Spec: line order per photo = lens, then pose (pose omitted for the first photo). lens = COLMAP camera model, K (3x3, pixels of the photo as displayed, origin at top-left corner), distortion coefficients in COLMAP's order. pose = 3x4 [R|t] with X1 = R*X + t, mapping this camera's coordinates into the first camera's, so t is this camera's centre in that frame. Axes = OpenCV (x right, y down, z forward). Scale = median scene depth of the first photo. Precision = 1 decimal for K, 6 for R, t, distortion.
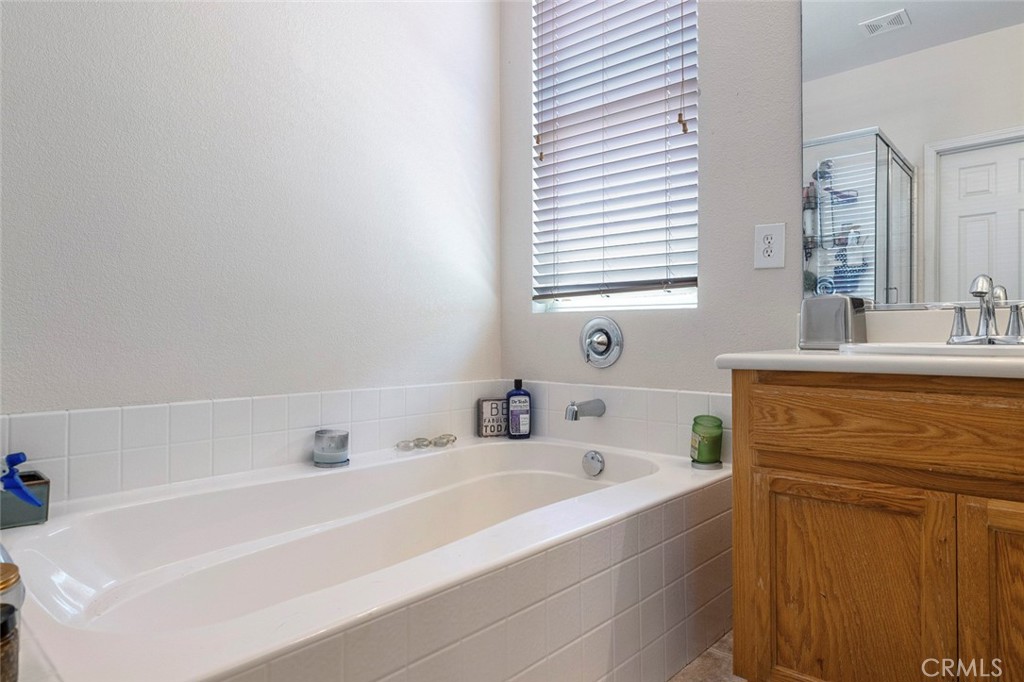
lens RADIAL K [[624.4, 0, 507.6], [0, 624.4, 334.4], [0, 0, 1]] dist [-0.002353, -0.004733]
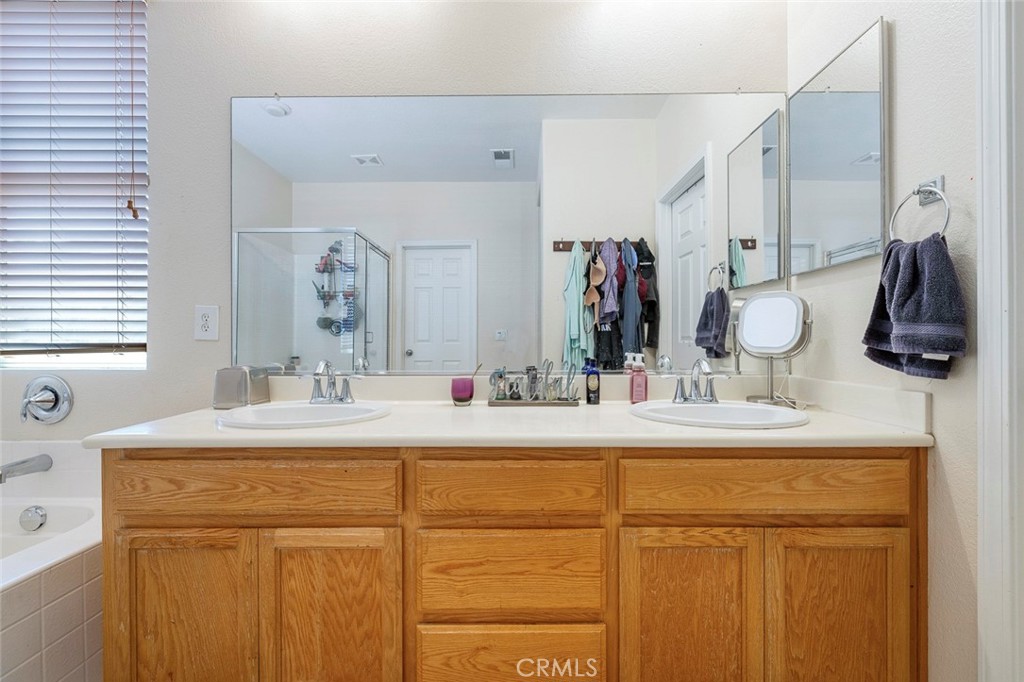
lens RADIAL K [[433.8, 0, 513.0], [0, 433.8, 345.5], [0, 0, 1]] dist [-0.000394, 0.000417]
pose [[0.729862, -0.007203, 0.683557, 0.389301], [-0.000616, 0.999937, 0.011194, -0.152646], [-0.683595, -0.008591, 0.729811, -0.118485]]
